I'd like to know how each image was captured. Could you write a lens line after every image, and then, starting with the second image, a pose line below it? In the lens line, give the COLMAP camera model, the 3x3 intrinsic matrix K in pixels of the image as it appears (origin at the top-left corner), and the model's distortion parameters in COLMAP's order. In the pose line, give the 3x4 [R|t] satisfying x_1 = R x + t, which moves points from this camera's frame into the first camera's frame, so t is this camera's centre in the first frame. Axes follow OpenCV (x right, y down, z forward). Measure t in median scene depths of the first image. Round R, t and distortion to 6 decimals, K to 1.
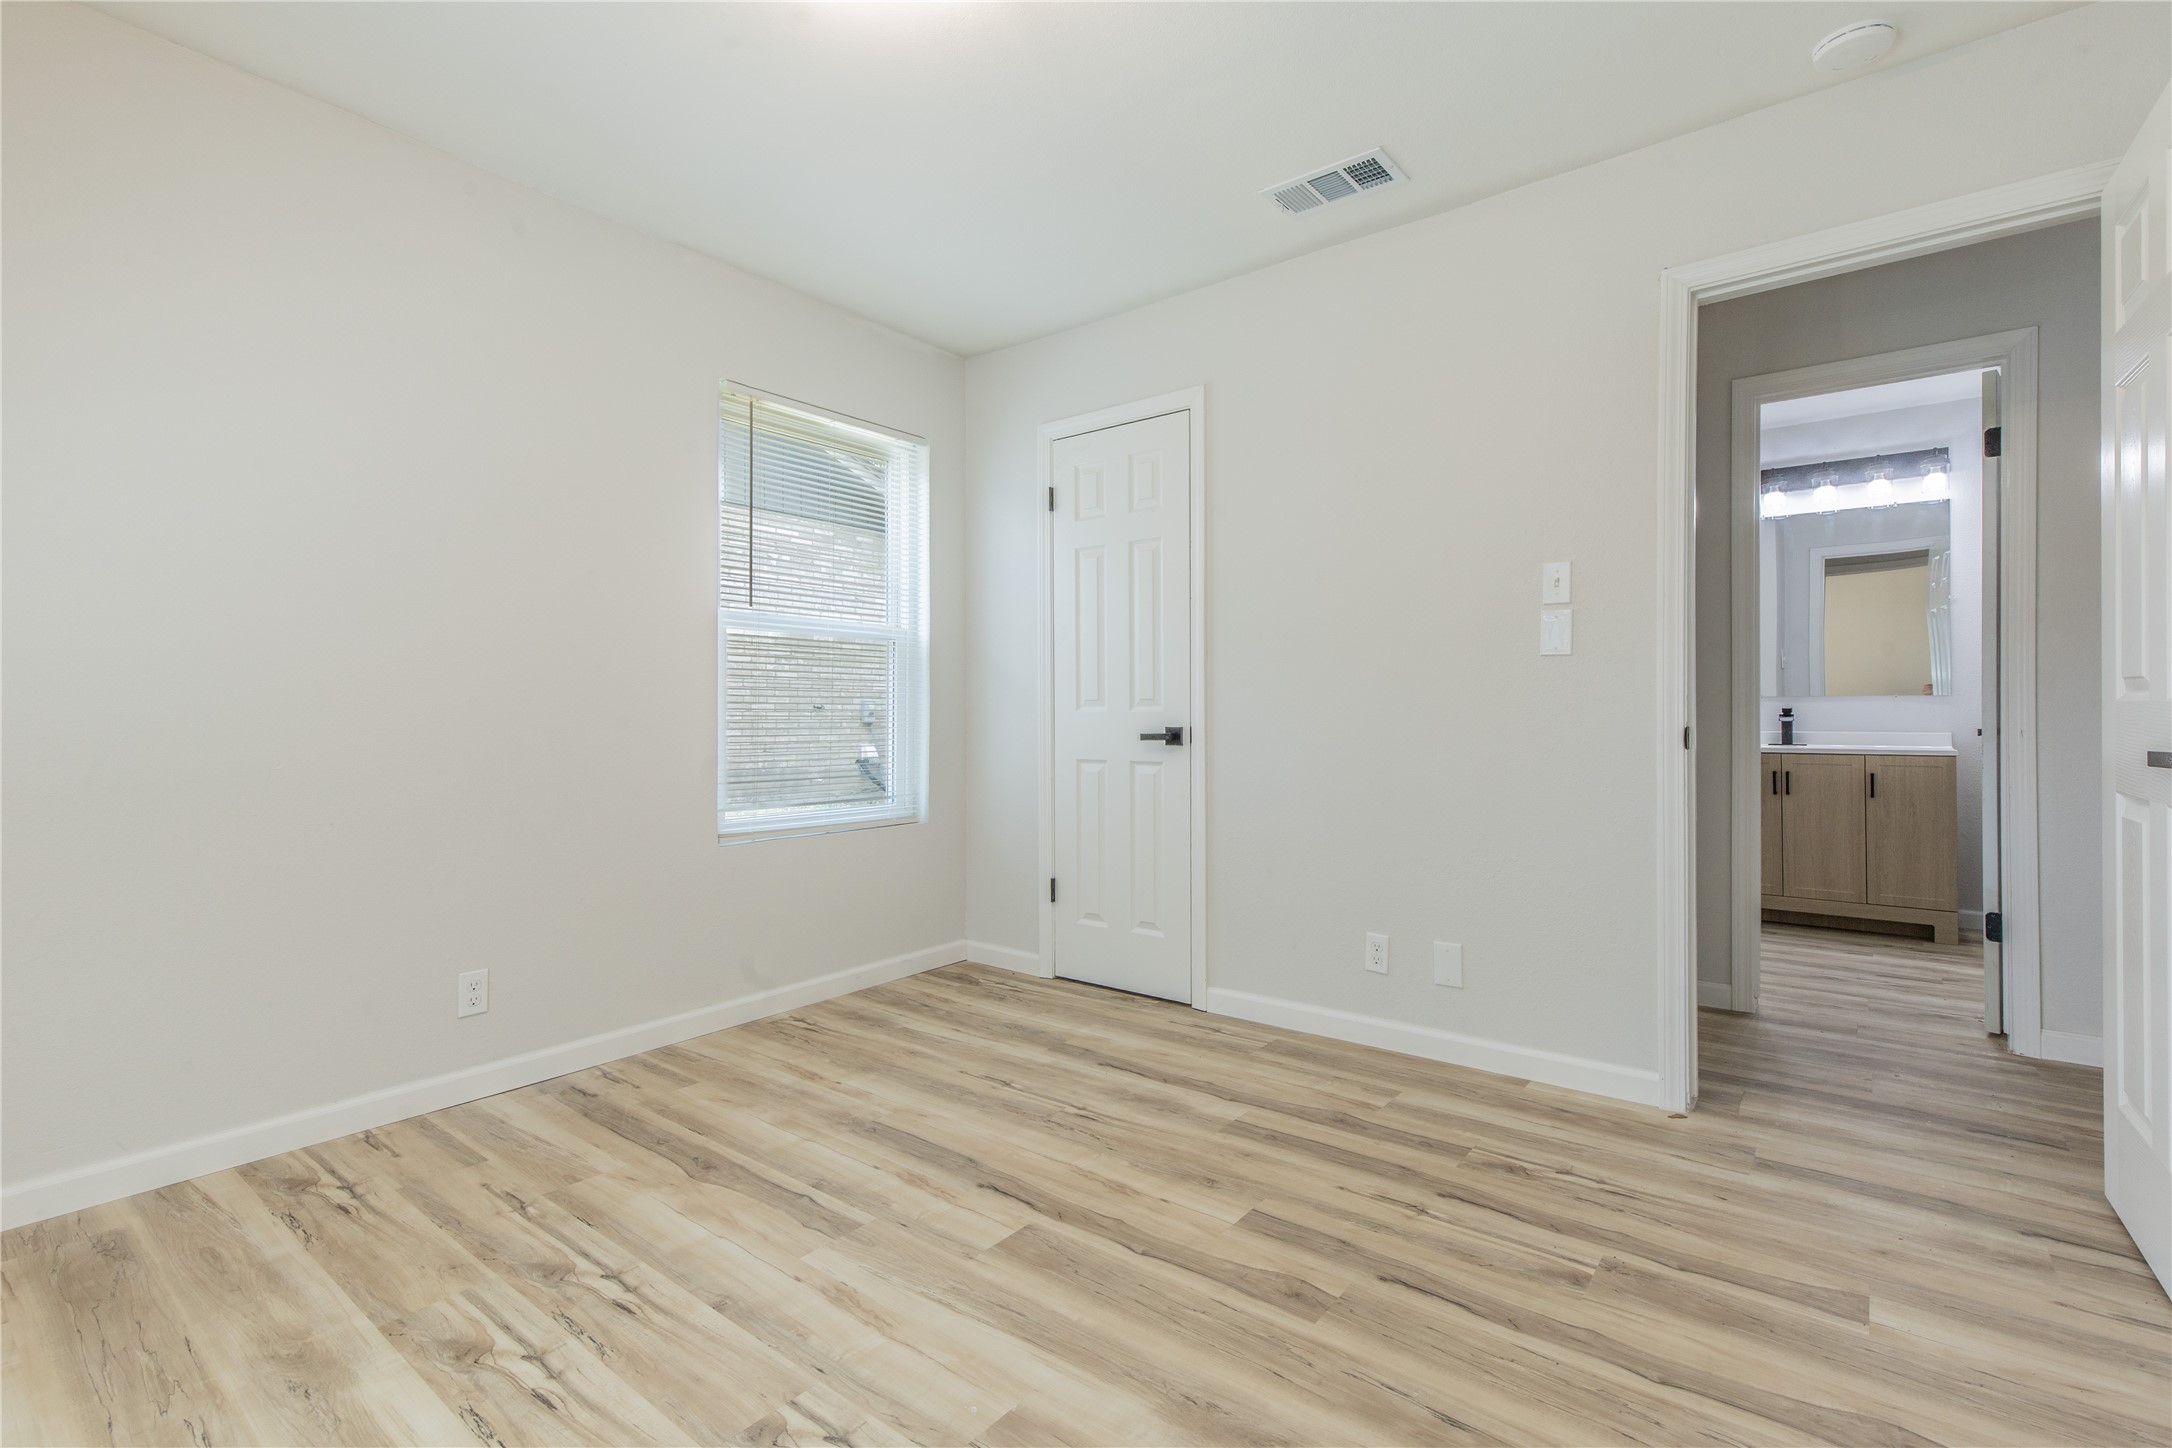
lens RADIAL K [[987.1, 0, 1097.9], [0, 987.1, 710.9], [0, 0, 1]] dist [0.012163, -0.000840]
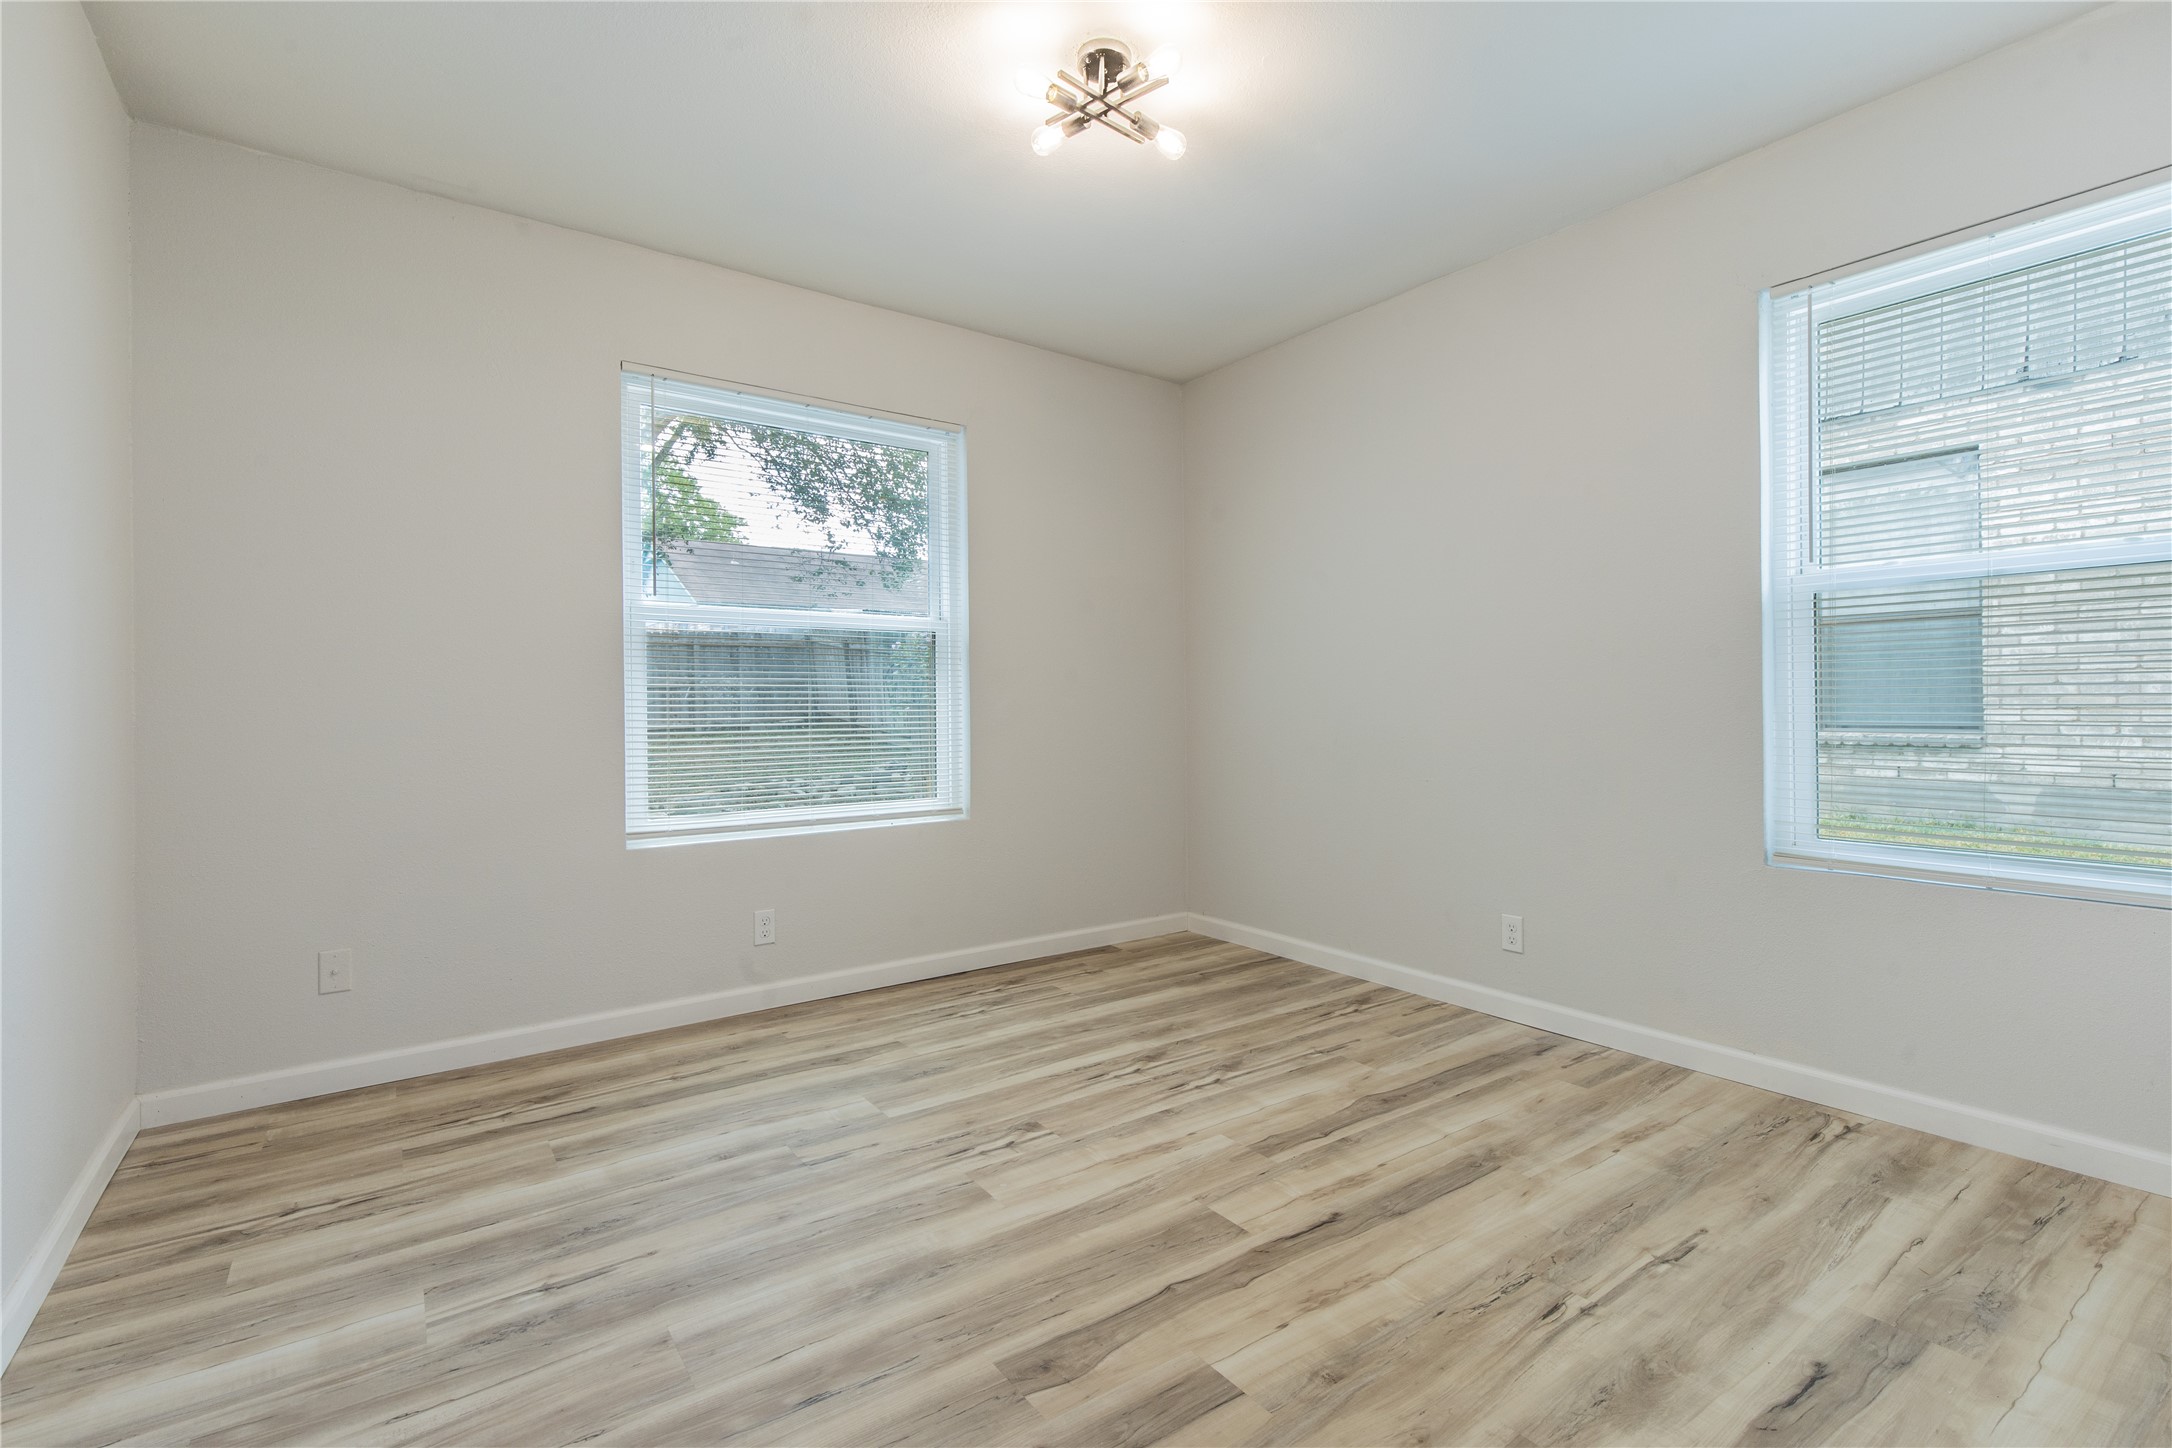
lens RADIAL K [[987.1, 0, 1100.5], [0, 987.1, 719.3], [0, 0, 1]] dist [0.012163, -0.000840]
pose [[-0.272541, 0.017277, -0.961989, 0.782064], [0.010348, 0.999834, 0.015025, -0.003260], [0.962089, -0.005860, -0.272674, 0.979487]]
